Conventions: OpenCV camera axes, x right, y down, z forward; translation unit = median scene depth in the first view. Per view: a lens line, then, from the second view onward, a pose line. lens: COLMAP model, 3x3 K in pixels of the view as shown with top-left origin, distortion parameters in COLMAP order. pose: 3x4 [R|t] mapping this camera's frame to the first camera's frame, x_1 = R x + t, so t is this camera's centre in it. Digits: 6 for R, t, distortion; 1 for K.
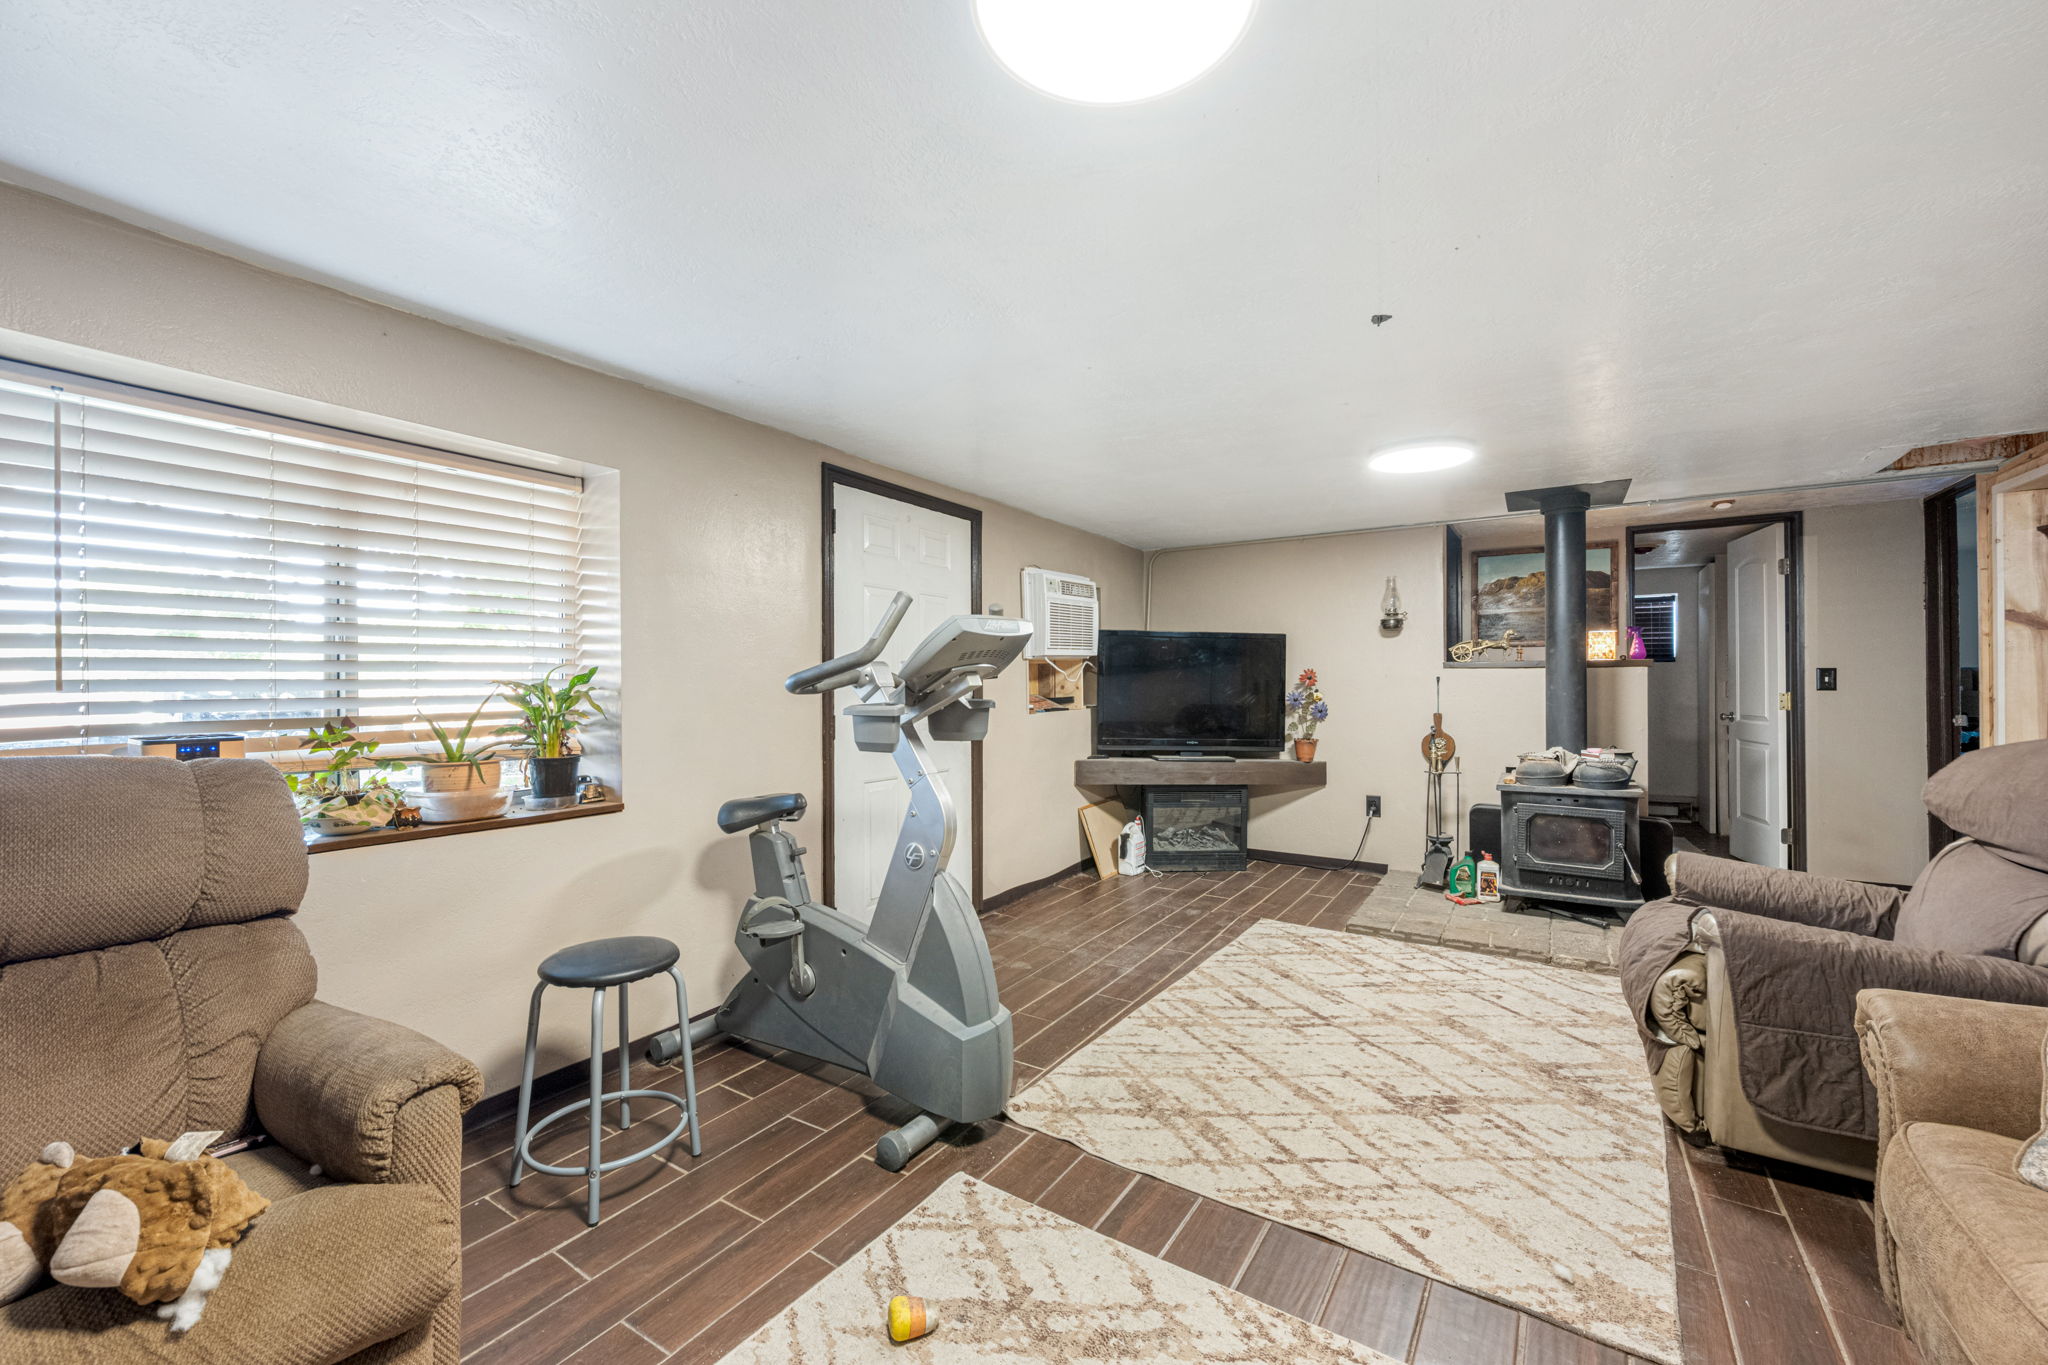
lens RADIAL K [[819.9, 0, 1017.9], [0, 819.9, 677.8], [0, 0, 1]] dist [0.002770, 0.000140]
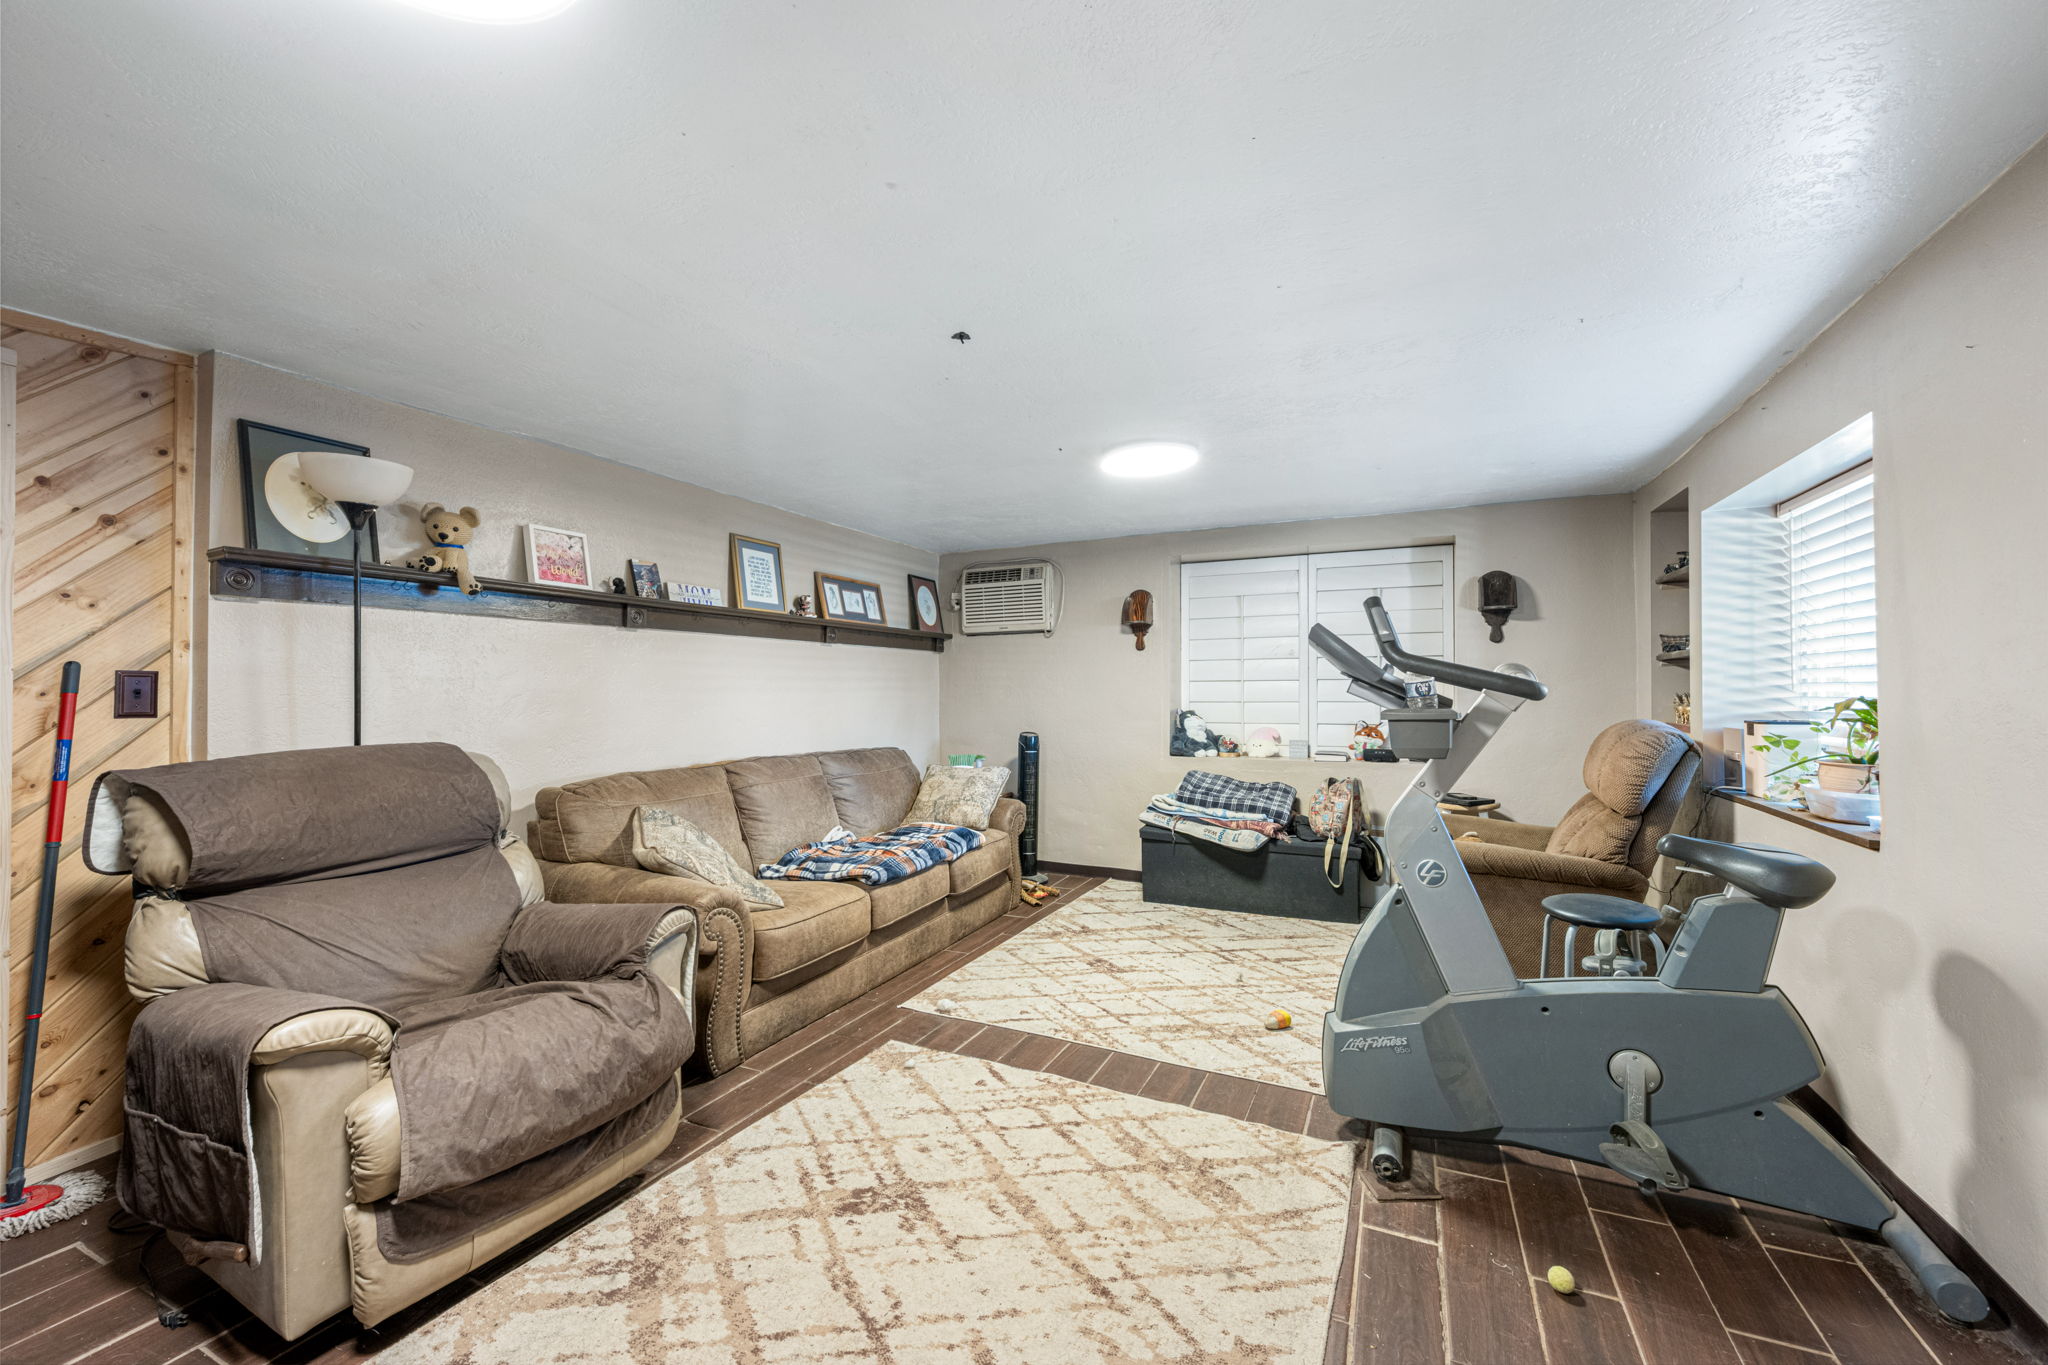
lens RADIAL K [[819.9, 0, 1017.9], [0, 819.9, 677.8], [0, 0, 1]] dist [0.002770, 0.000140]
pose [[-0.991742, 0.006437, -0.128090, 0.501617], [0.009271, 0.999725, -0.021540, 0.010303], [0.127917, -0.022550, -0.991529, 2.001823]]
